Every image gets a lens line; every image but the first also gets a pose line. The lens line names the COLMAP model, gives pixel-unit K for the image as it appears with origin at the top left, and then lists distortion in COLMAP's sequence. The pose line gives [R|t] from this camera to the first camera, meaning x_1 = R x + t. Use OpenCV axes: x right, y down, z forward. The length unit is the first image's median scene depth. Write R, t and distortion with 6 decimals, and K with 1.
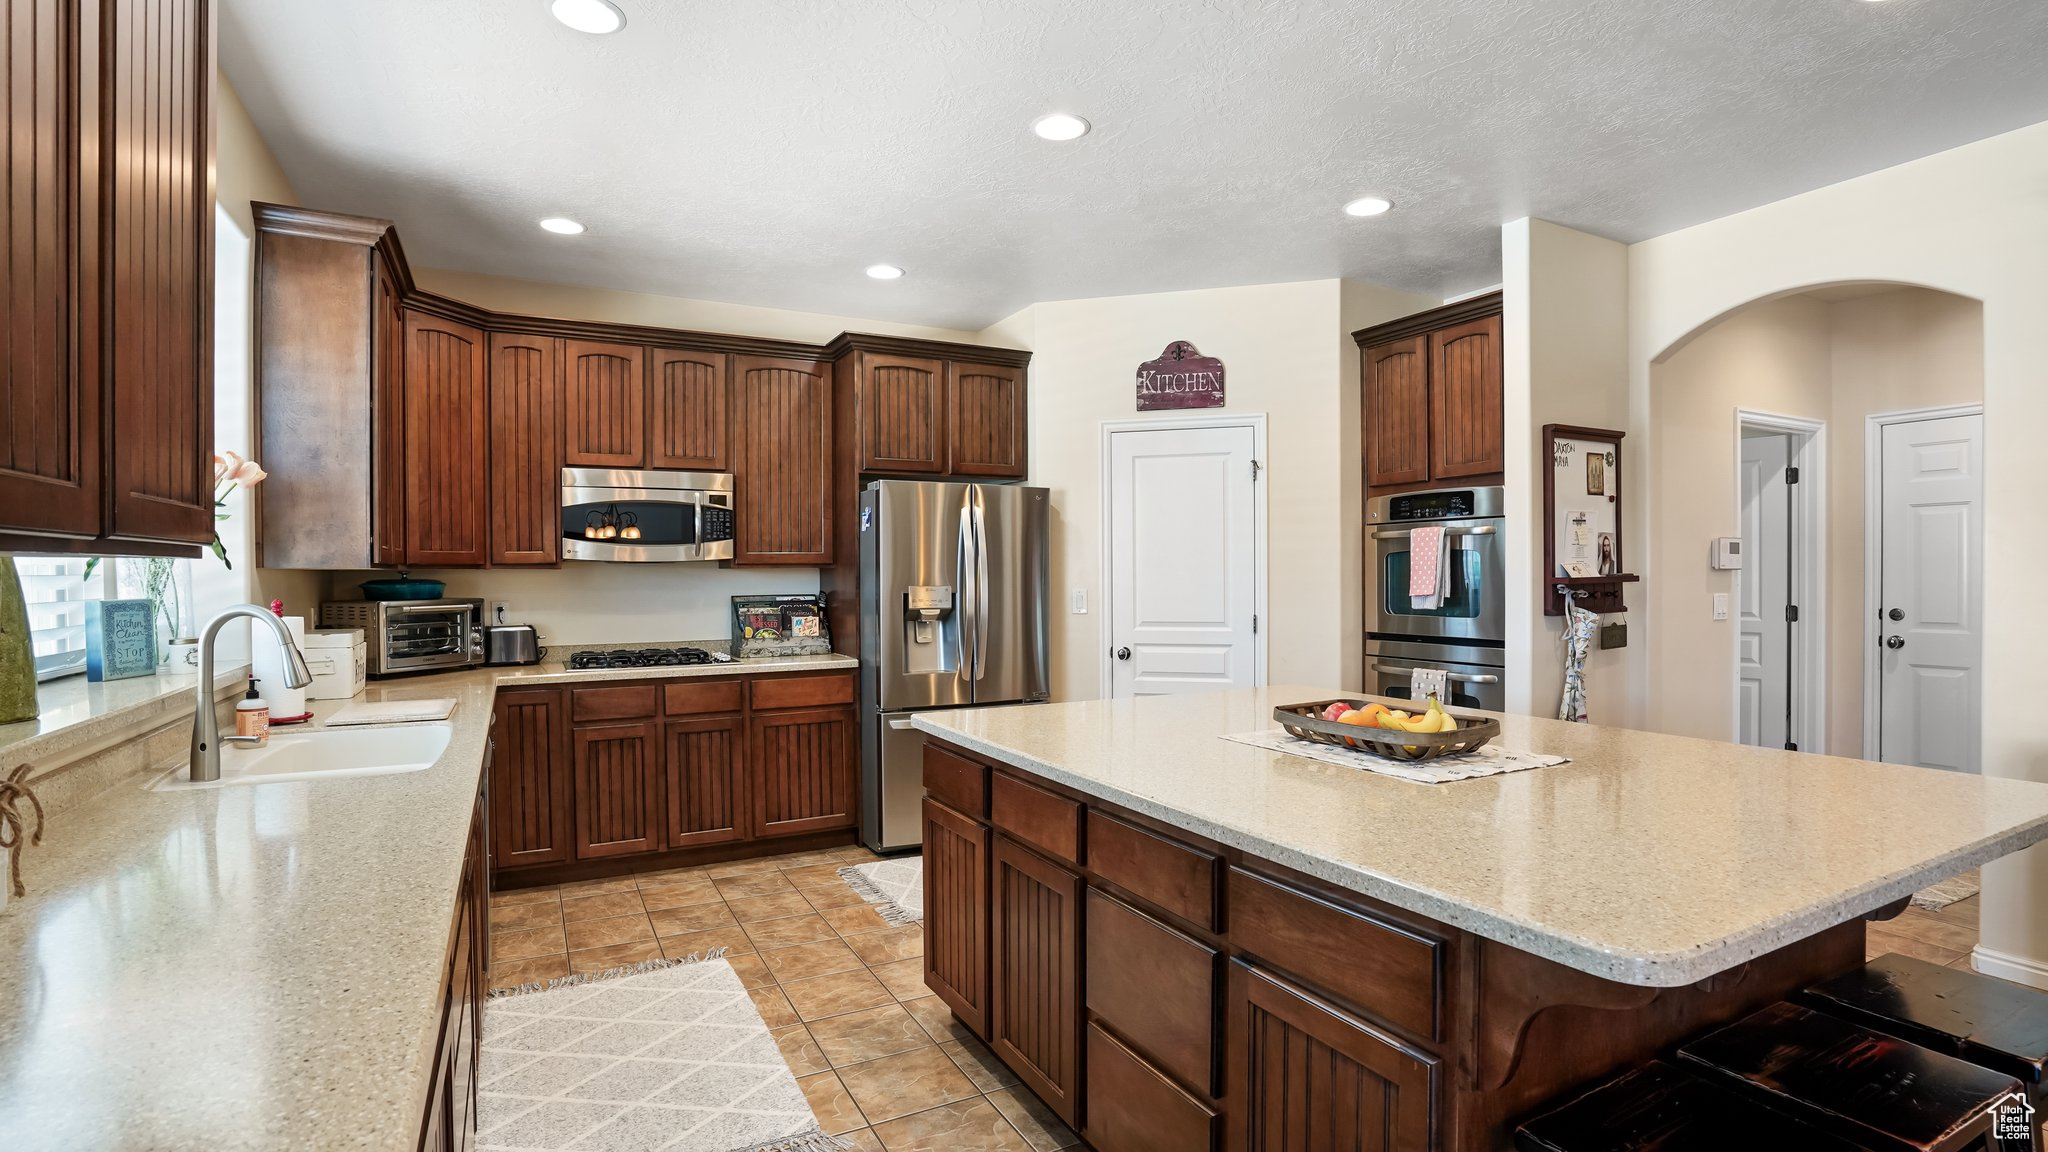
lens RADIAL K [[958.5, 0, 1005.4], [0, 958.5, 592.1], [0, 0, 1]] dist [-0.030474, 0.007065]
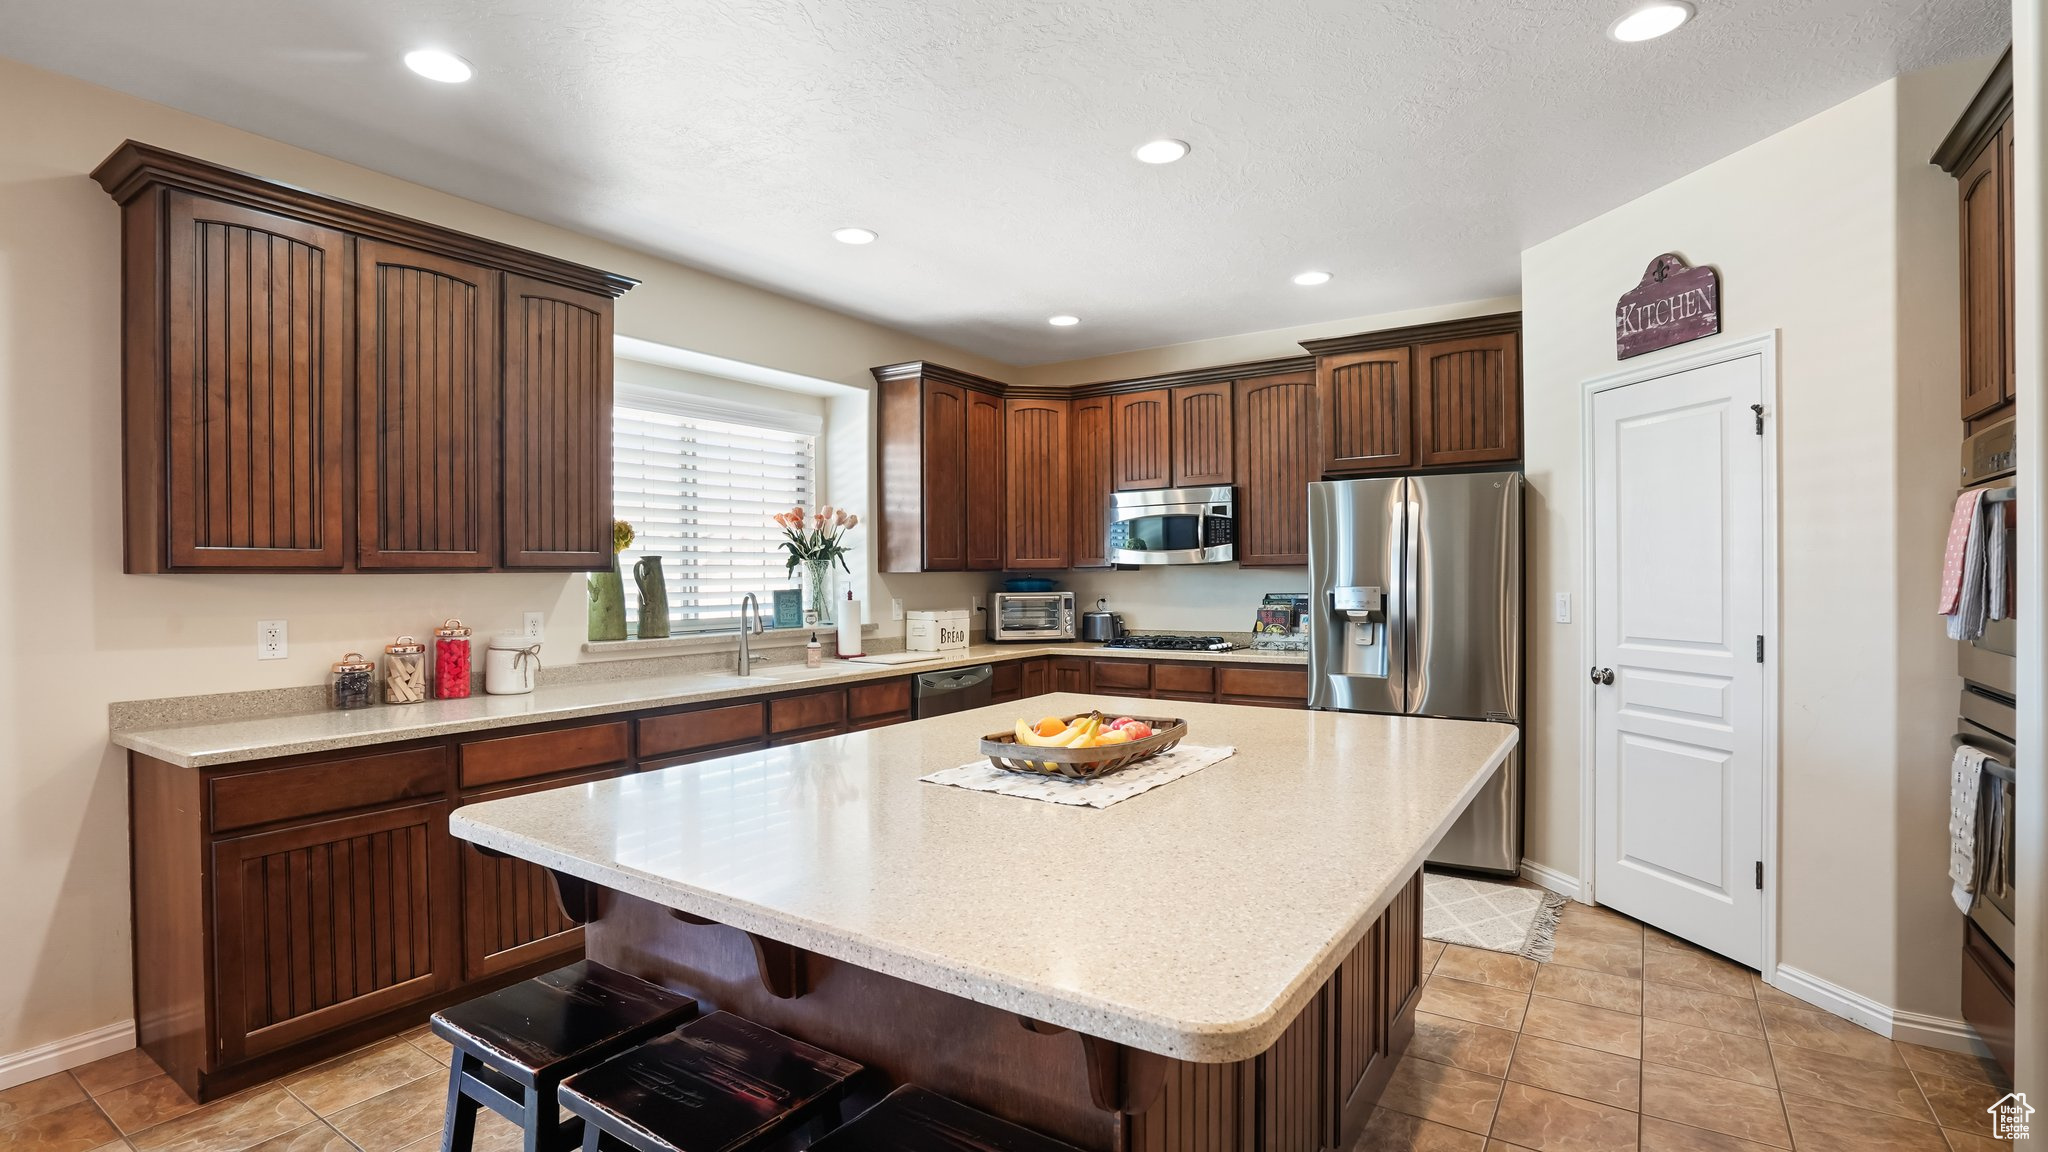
lens RADIAL K [[958.5, 0, 1023.9], [0, 958.5, 572.9], [0, 0, 1]] dist [-0.030474, 0.007065]
pose [[0.484615, -0.001481, -0.874726, 0.586560], [-0.012249, 0.999889, -0.008479, -0.007684], [0.874642, 0.014823, 0.484543, 0.228972]]
